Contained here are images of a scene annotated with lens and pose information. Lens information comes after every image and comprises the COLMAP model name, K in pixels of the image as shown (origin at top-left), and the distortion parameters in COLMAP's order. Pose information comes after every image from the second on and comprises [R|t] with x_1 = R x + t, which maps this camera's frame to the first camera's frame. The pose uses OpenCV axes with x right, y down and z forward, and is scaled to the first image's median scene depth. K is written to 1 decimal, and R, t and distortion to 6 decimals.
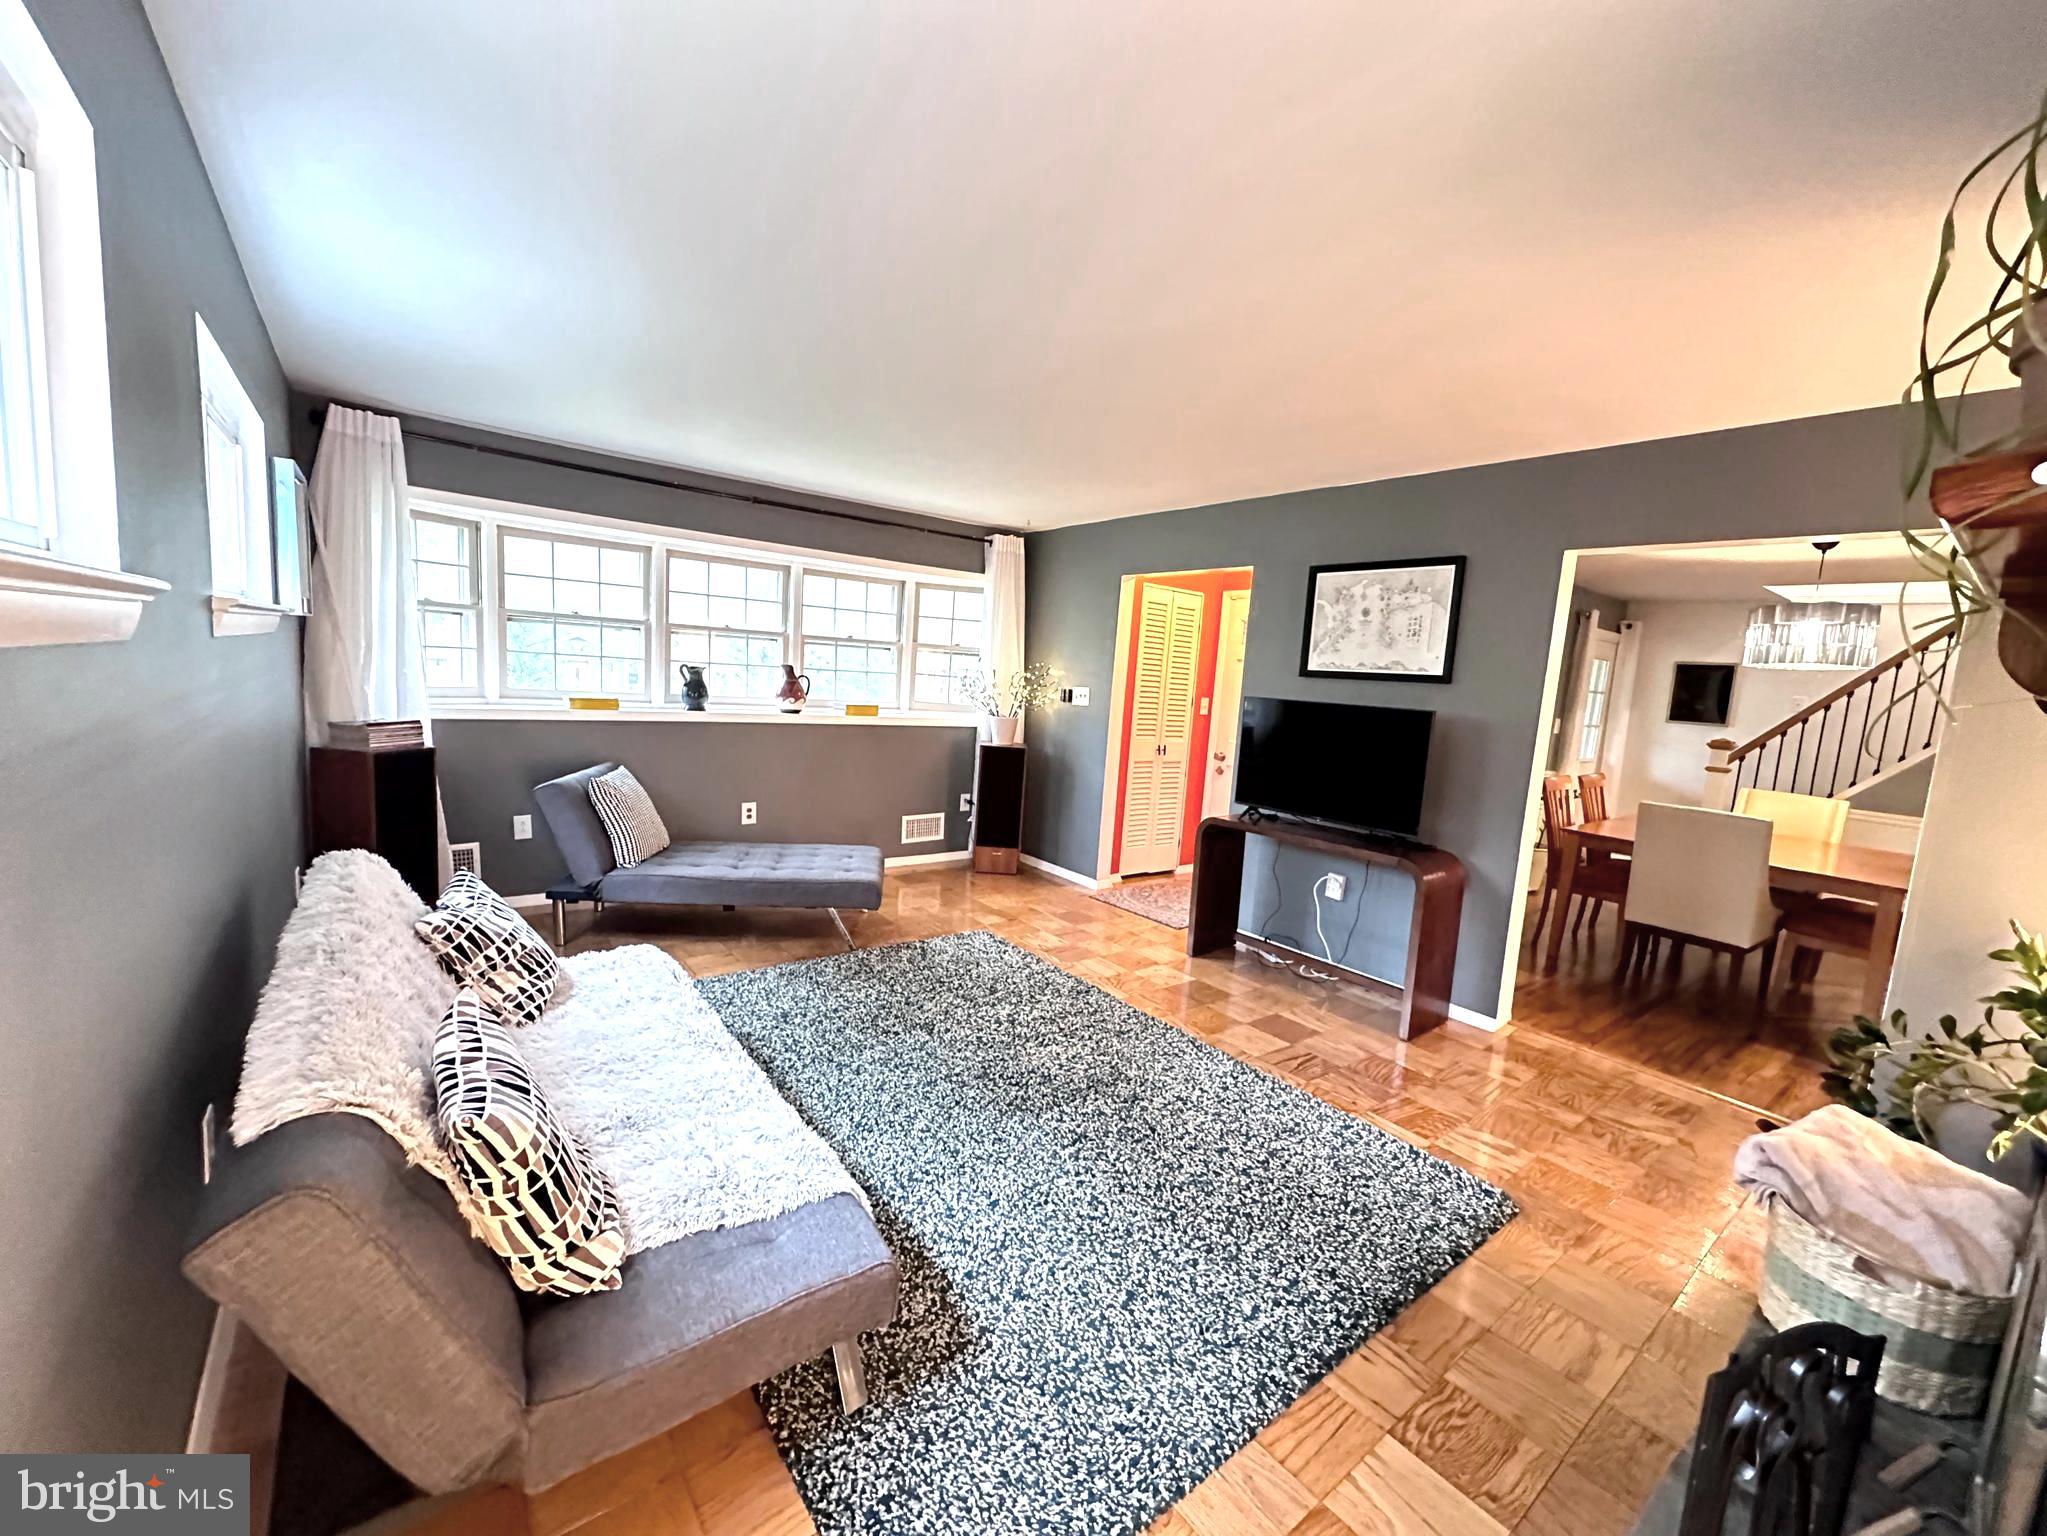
lens RADIAL K [[812.9, 0, 1019.5], [0, 812.9, 770.7], [0, 0, 1]] dist [-0.007105, 0.000713]
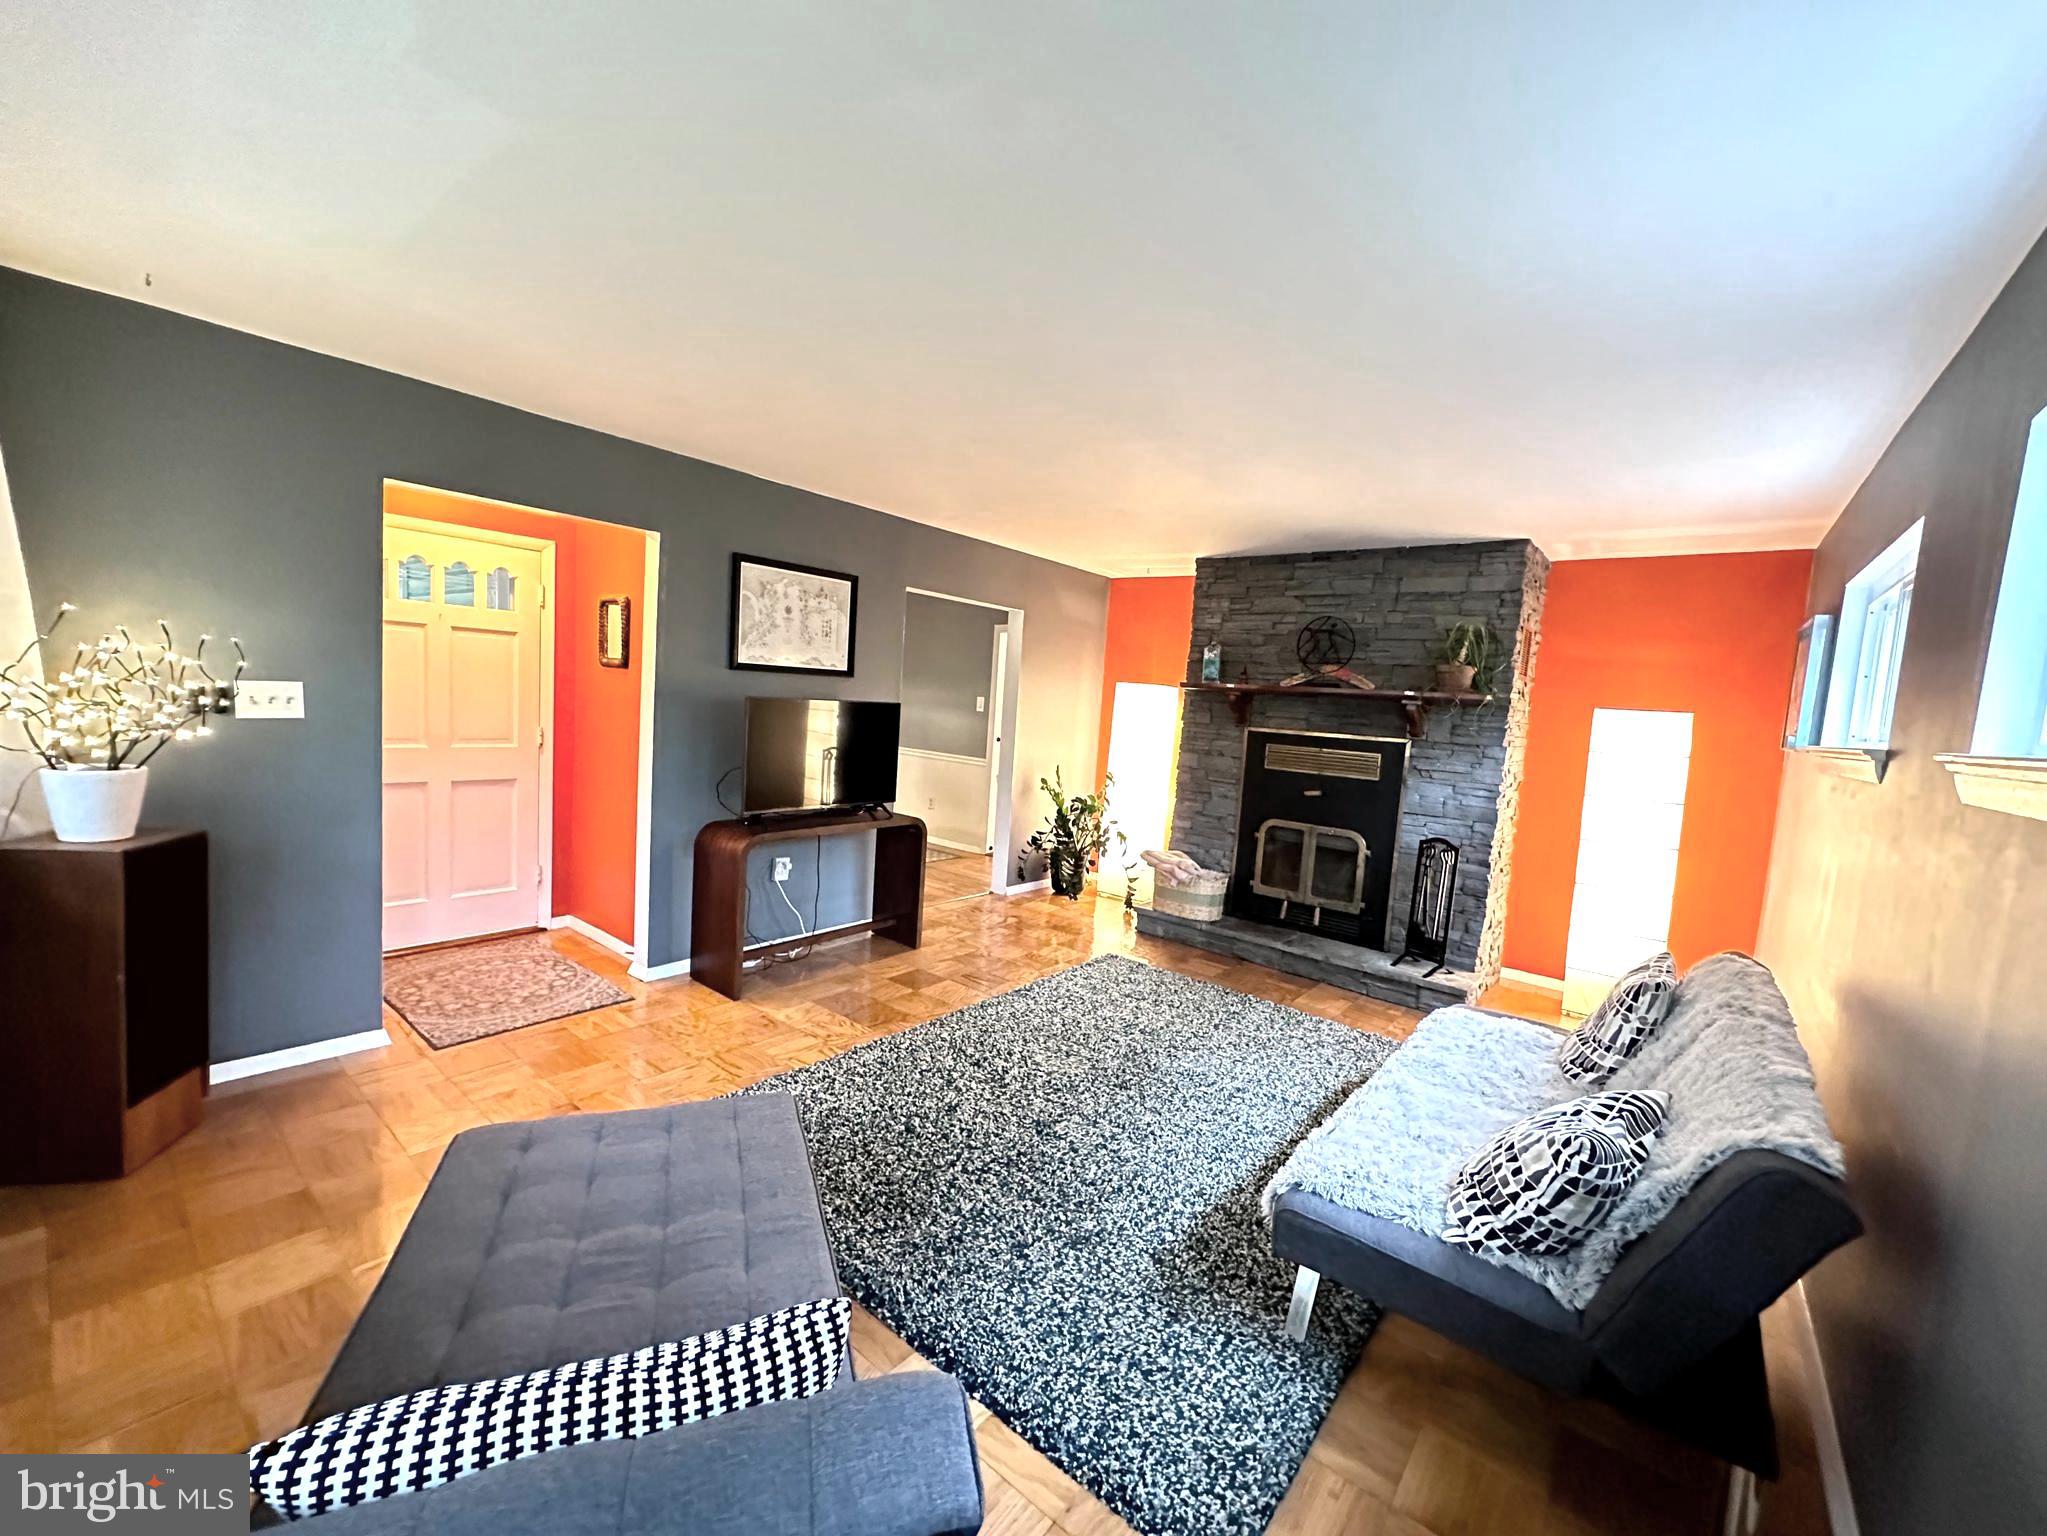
lens RADIAL K [[812.9, 0, 1019.5], [0, 812.9, 770.7], [0, 0, 1]] dist [-0.007105, 0.000713]
pose [[-0.215105, -0.170257, 0.961635, -0.703038], [0.040411, 0.982291, 0.182953, -0.171418], [-0.975755, 0.078215, -0.204415, 0.941361]]
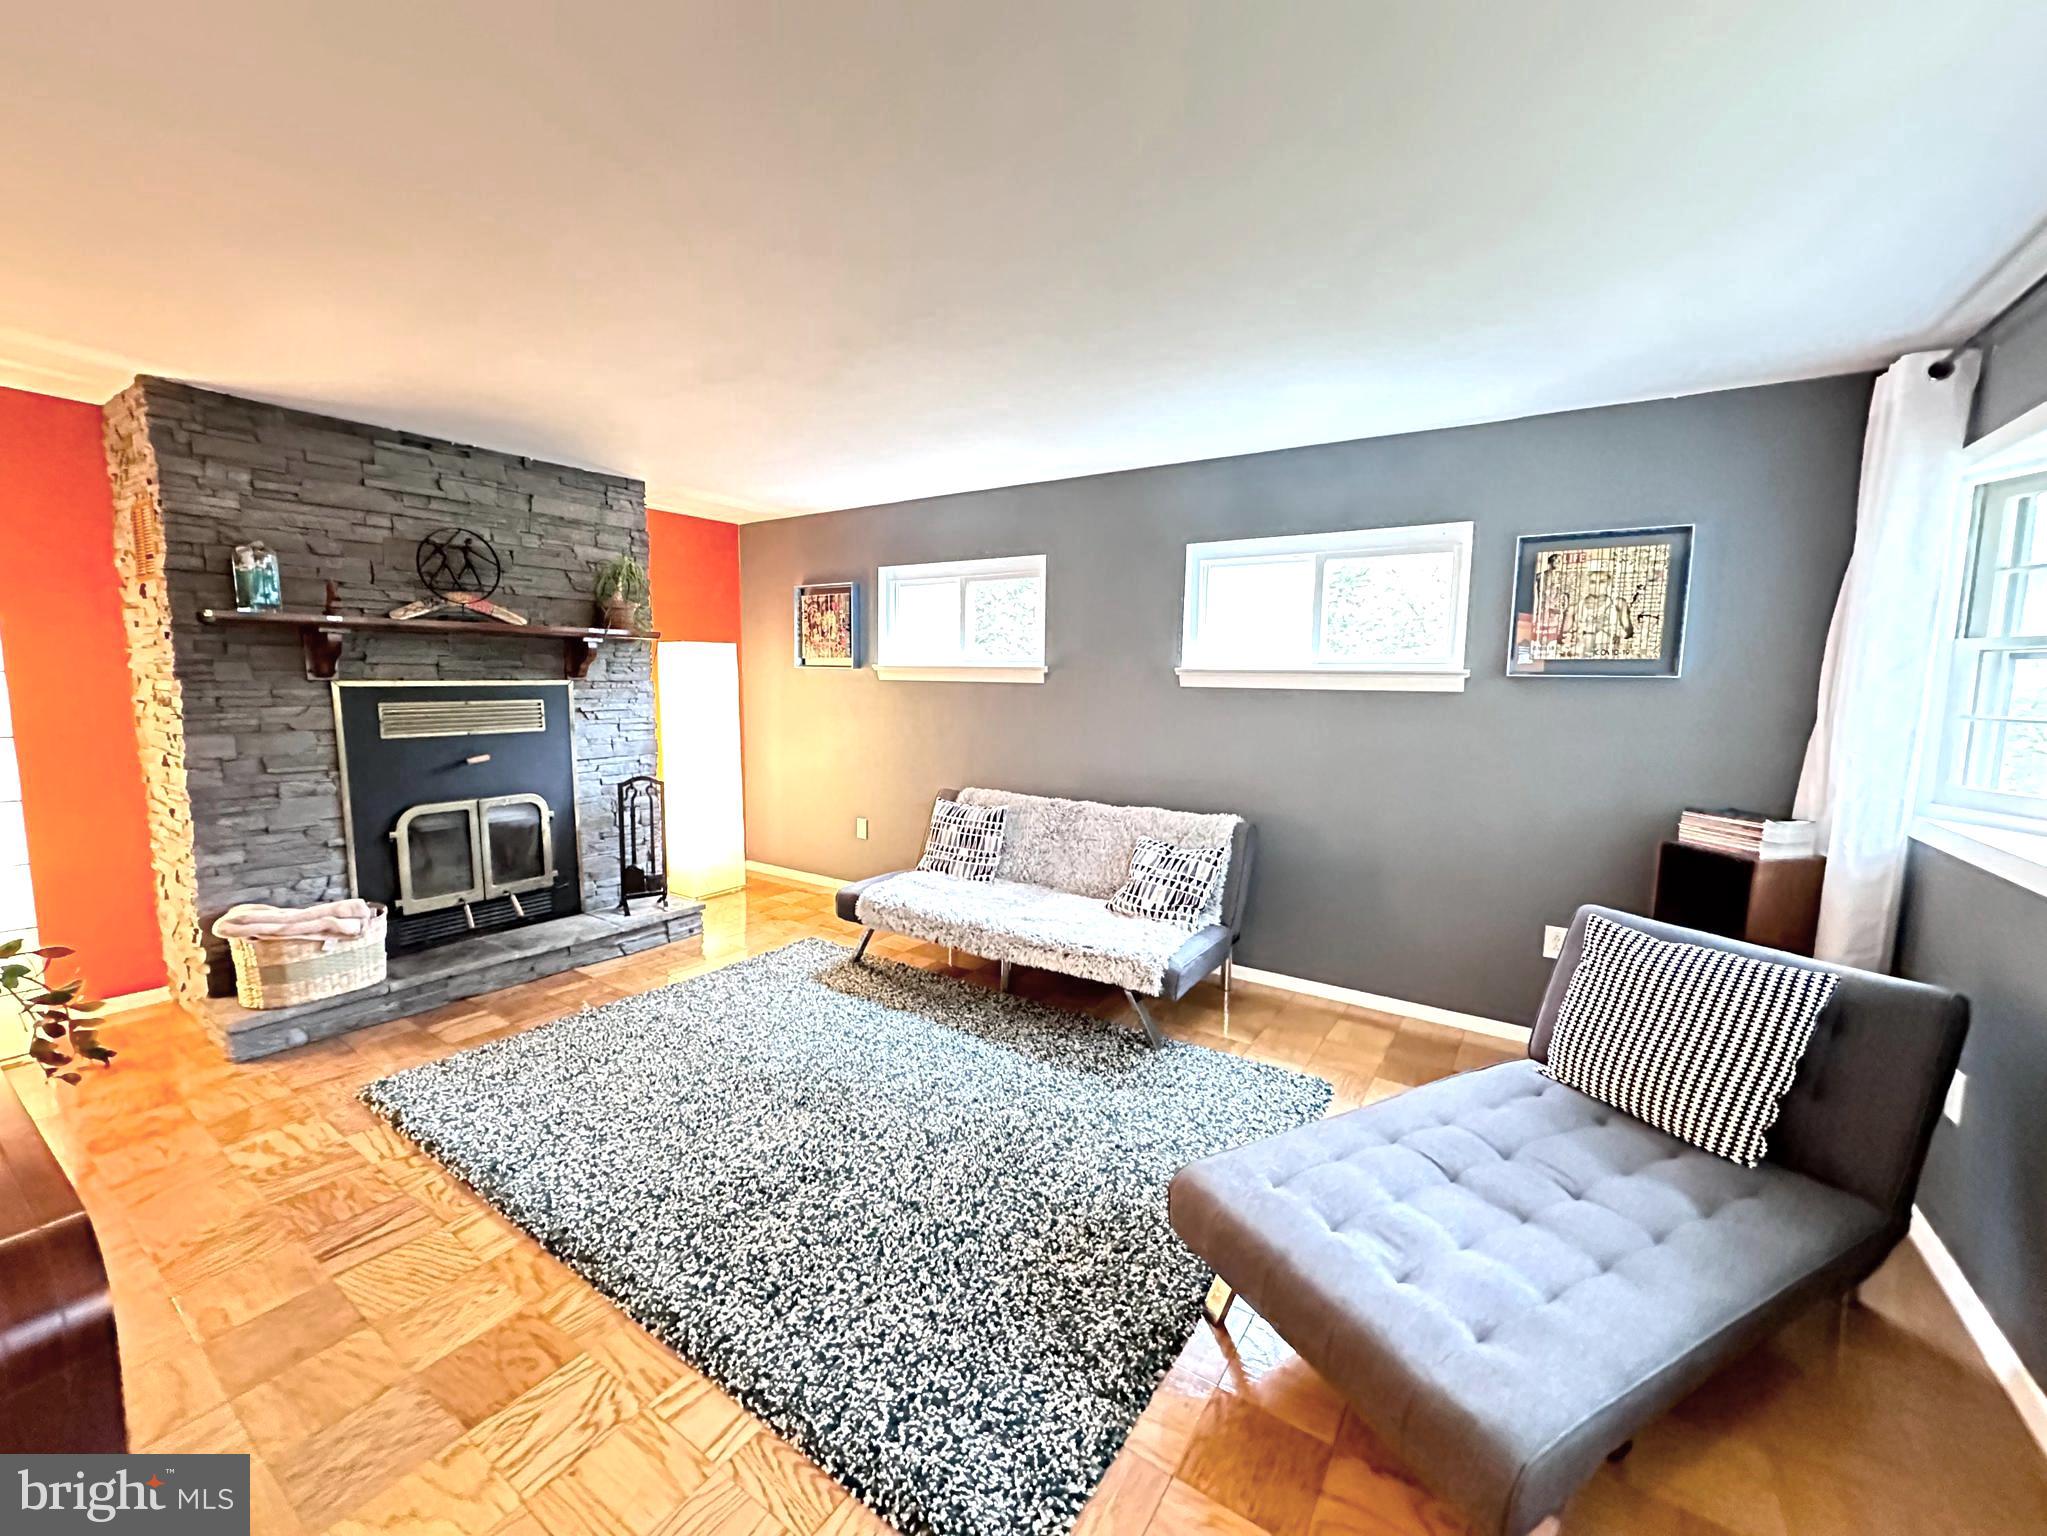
lens RADIAL K [[812.9, 0, 1019.5], [0, 812.9, 770.7], [0, 0, 1]] dist [-0.007105, 0.000713]
pose [[-0.946792, -0.042339, -0.319049, 0.062297], [-0.115109, 0.970285, 0.212829, -0.159604], [0.300558, 0.238230, -0.923532, 1.332104]]
